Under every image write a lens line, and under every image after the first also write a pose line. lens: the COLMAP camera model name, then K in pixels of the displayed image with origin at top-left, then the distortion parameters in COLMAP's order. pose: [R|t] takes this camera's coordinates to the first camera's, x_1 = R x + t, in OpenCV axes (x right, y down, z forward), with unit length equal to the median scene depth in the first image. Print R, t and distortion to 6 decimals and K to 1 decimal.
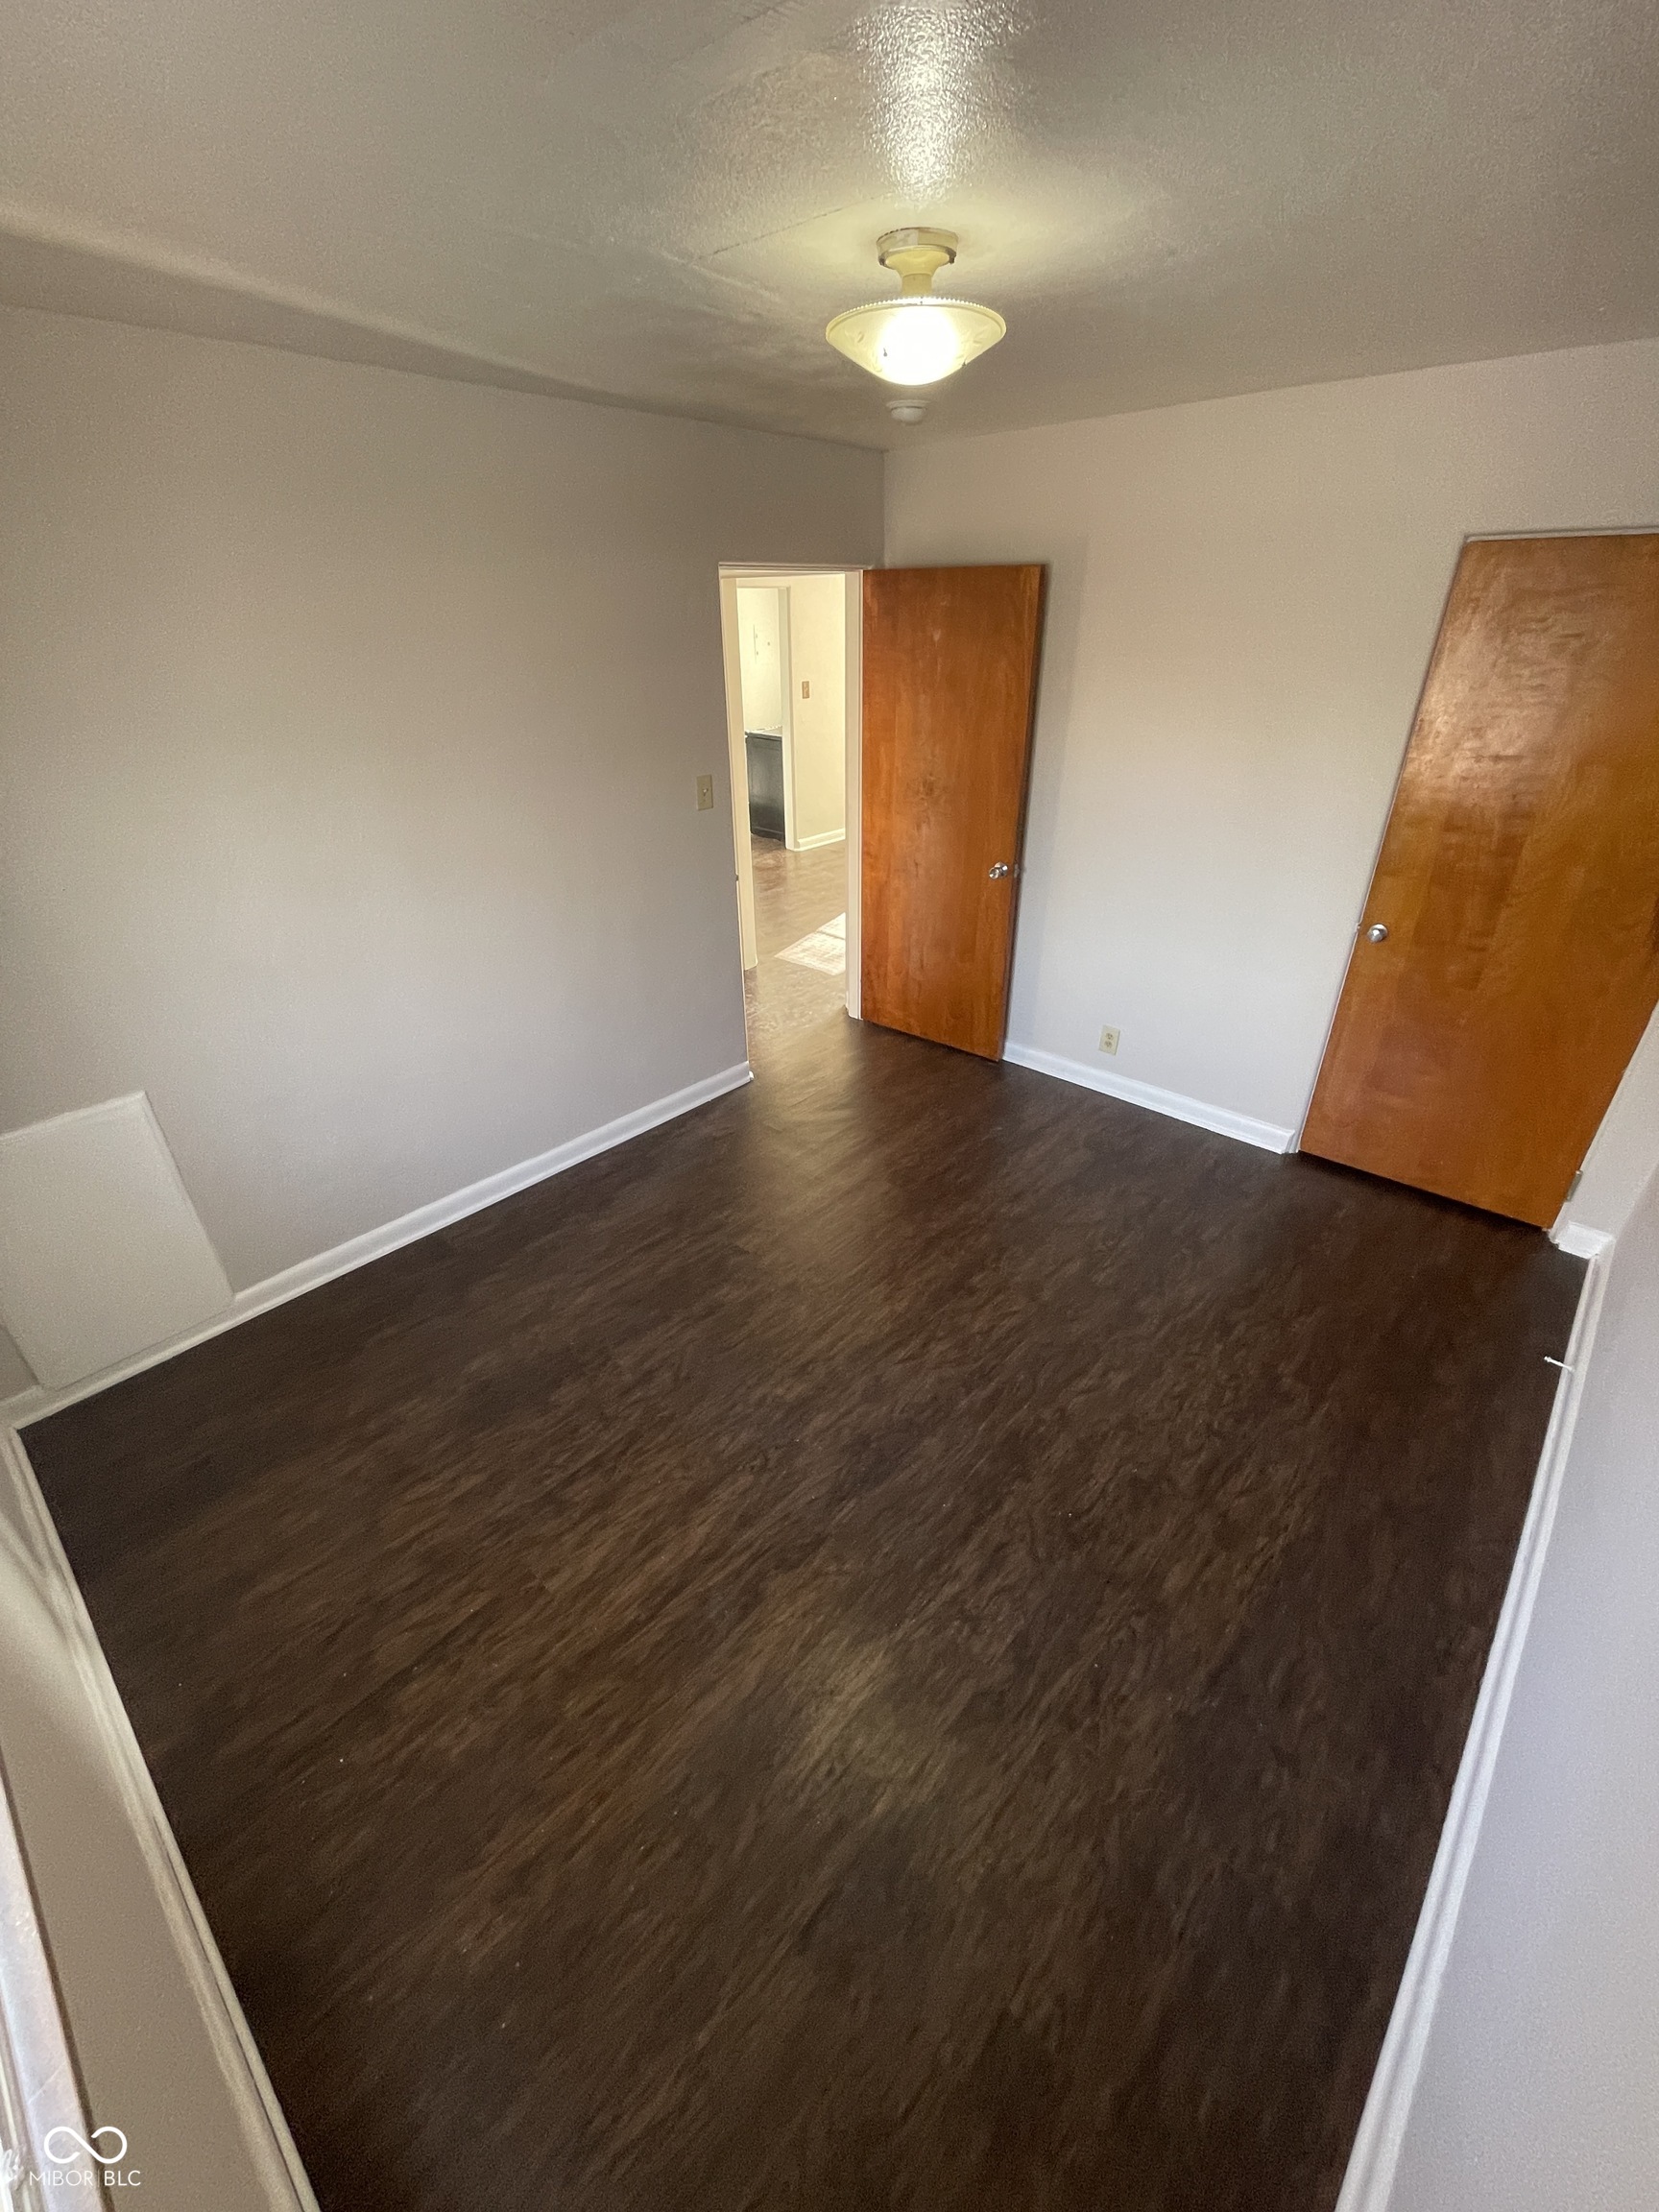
lens RADIAL K [[899.8, 0, 837.1], [0, 899.8, 1101.2], [0, 0, 1]] dist [0.000745, -0.001169]
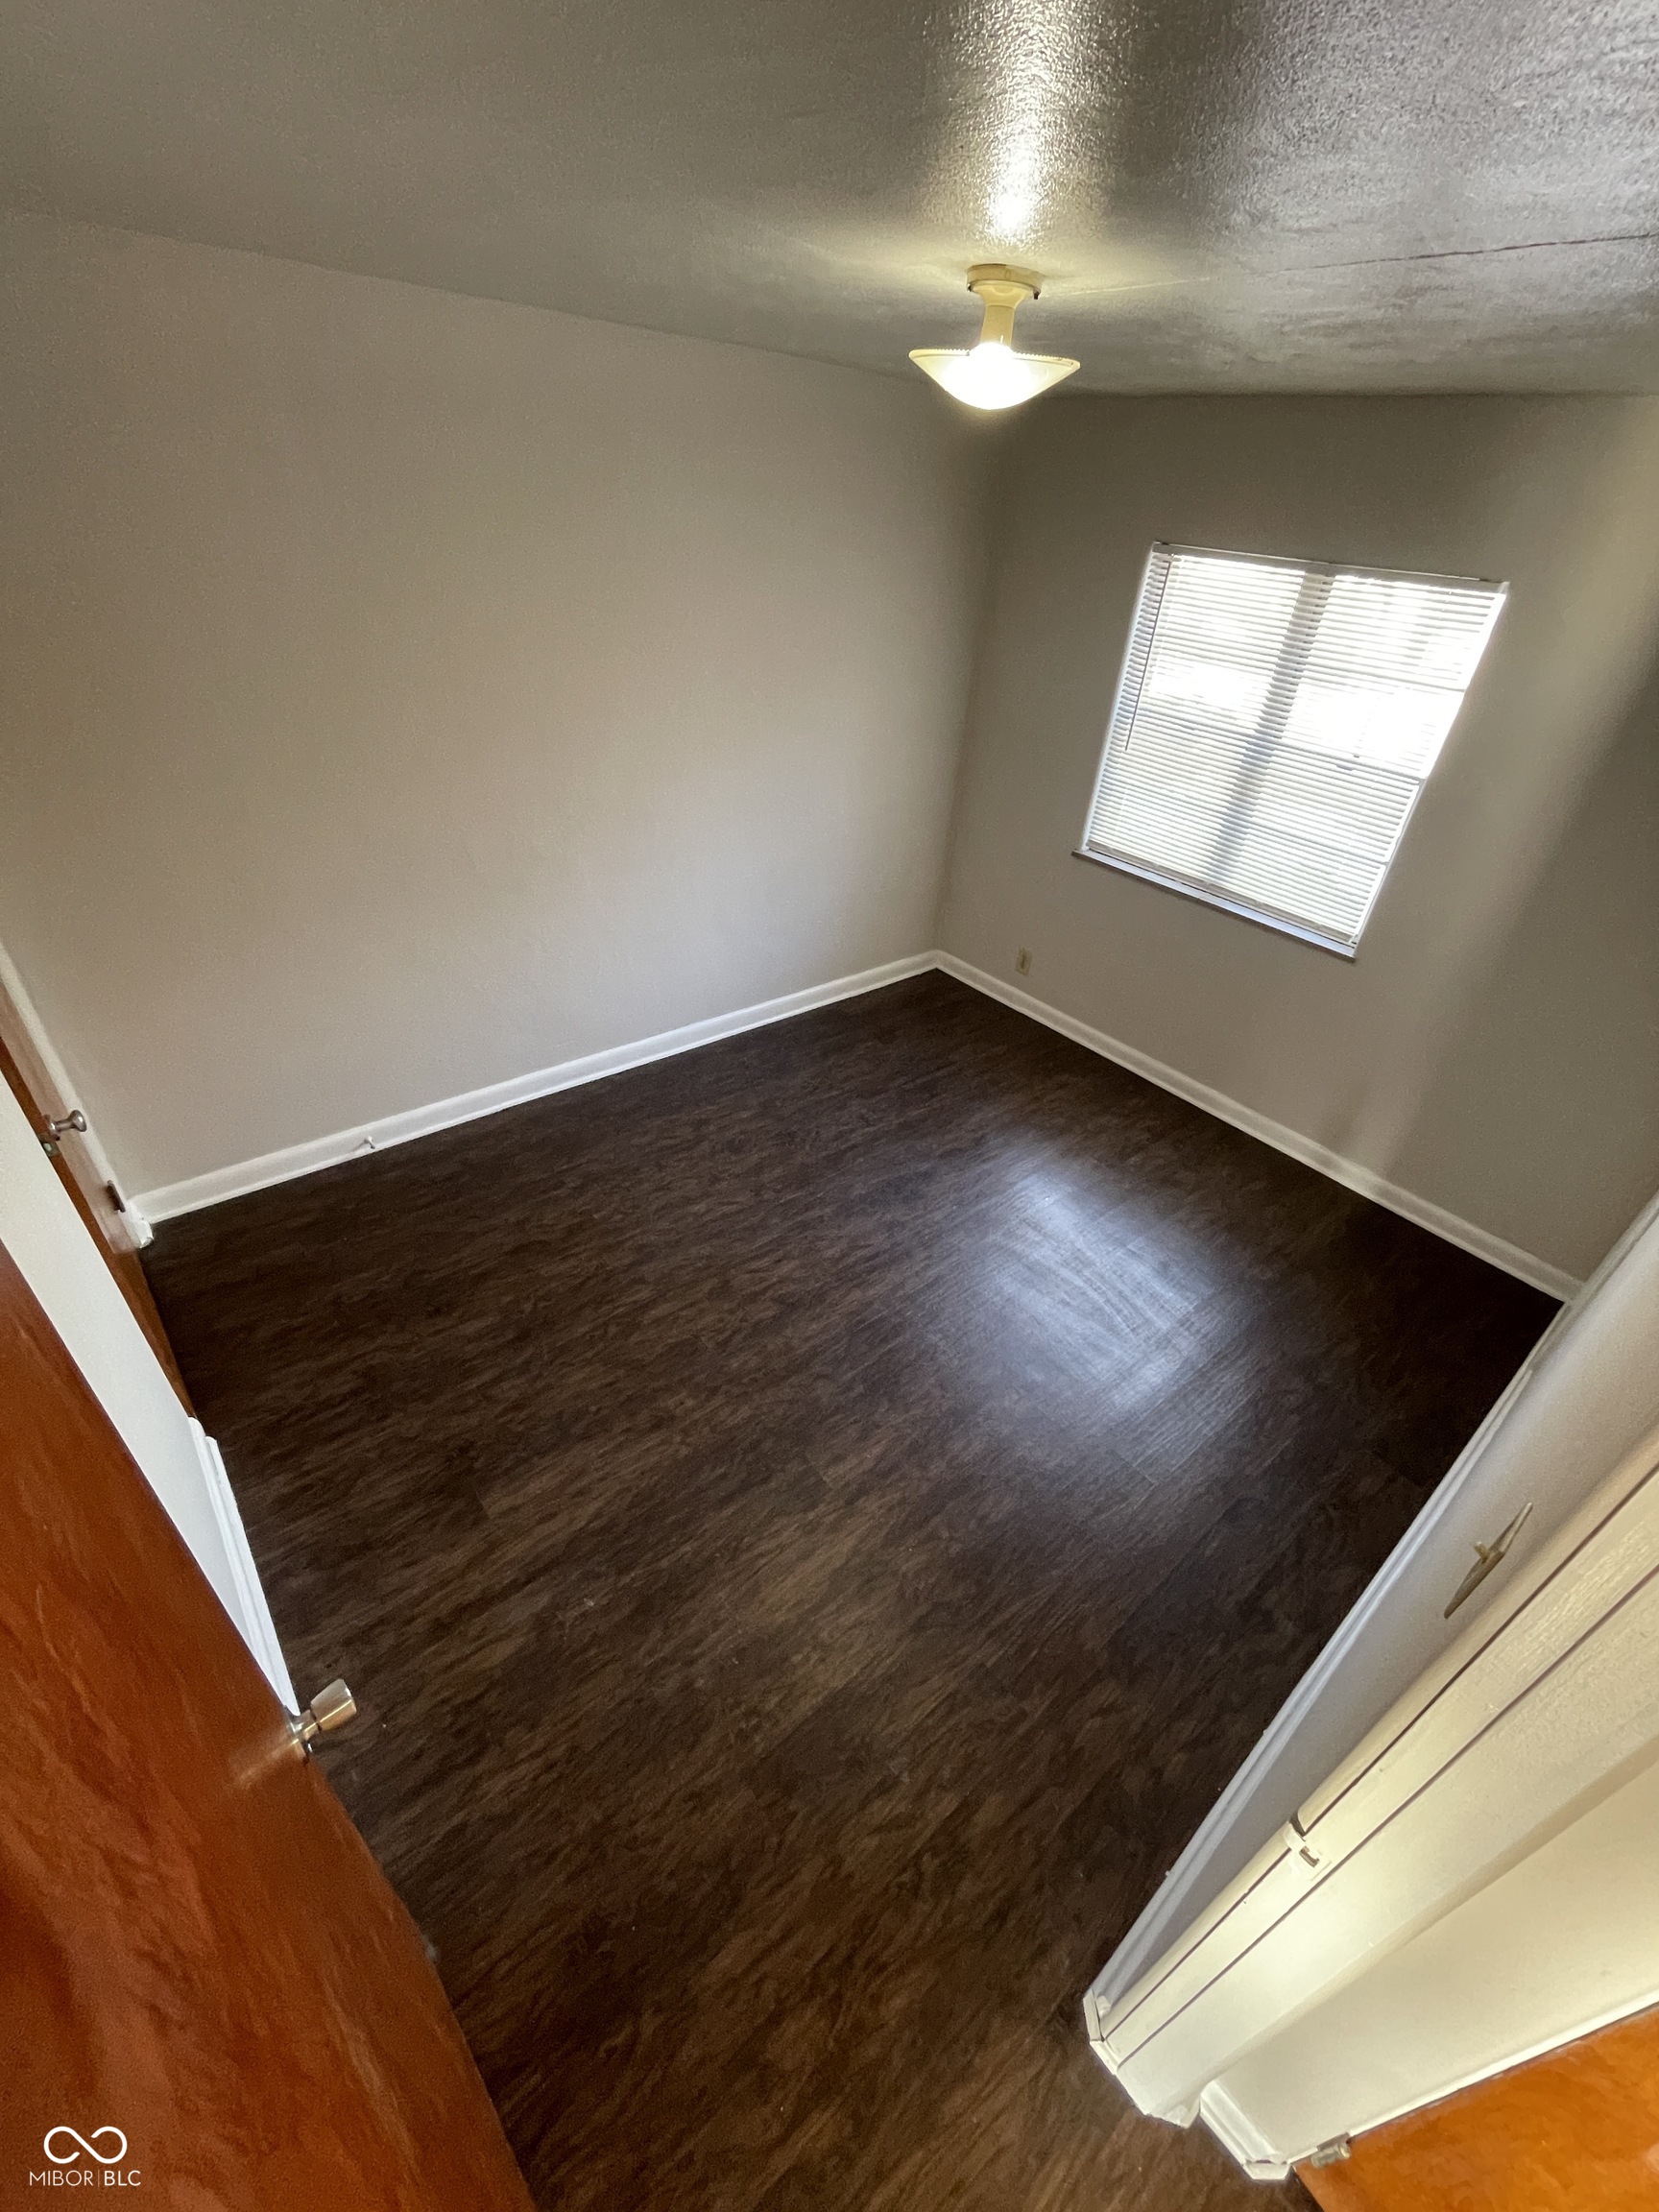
lens RADIAL K [[899.8, 0, 835.4], [0, 899.8, 1106.5], [0, 0, 1]] dist [0.000745, -0.001169]
pose [[-0.987790, -0.136077, 0.075852, 0.050302], [0.004653, 0.460900, 0.887440, -0.880252], [-0.155720, 0.876957, -0.454640, 1.439525]]
